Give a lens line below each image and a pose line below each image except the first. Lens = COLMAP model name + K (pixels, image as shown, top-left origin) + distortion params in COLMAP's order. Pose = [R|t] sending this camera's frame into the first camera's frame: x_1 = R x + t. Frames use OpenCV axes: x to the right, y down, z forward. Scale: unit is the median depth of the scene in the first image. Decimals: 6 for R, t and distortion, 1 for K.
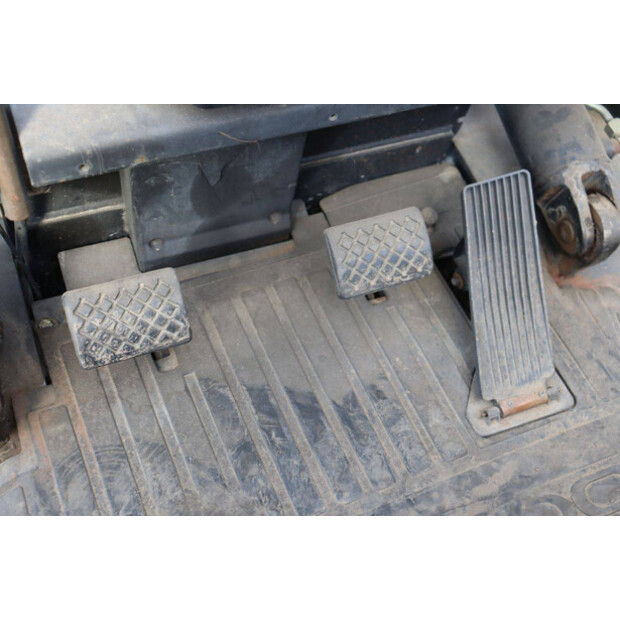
lens RADIAL K [[798.0, 0, 308.6], [0, 798.0, 338.1], [0, 0, 1]] dist [0.024233, 0.057017]
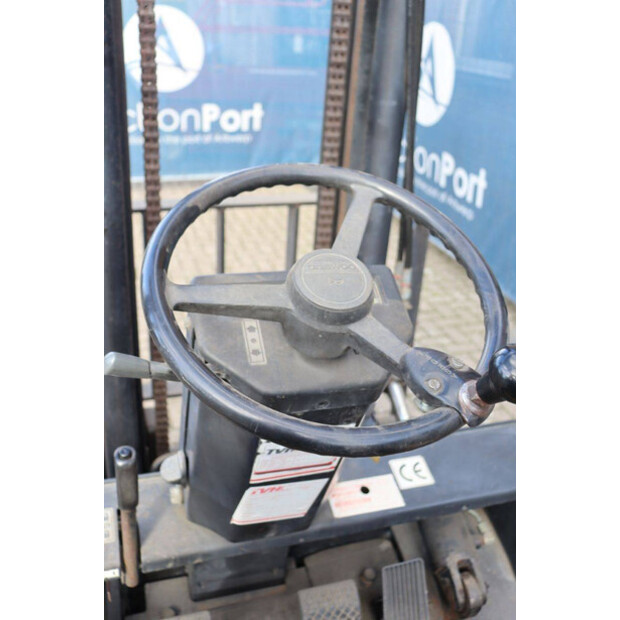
lens RADIAL K [[652.4, 0, 310.0], [0, 652.4, 317.9], [0, 0, 1]] dist [-0.014068, 0.014444]
pose [[0.996205, 0.061602, -0.061495, 0.087432], [-0.080403, 0.921898, -0.378998, -0.135823], [0.033345, 0.382504, 0.923352, -0.488914]]
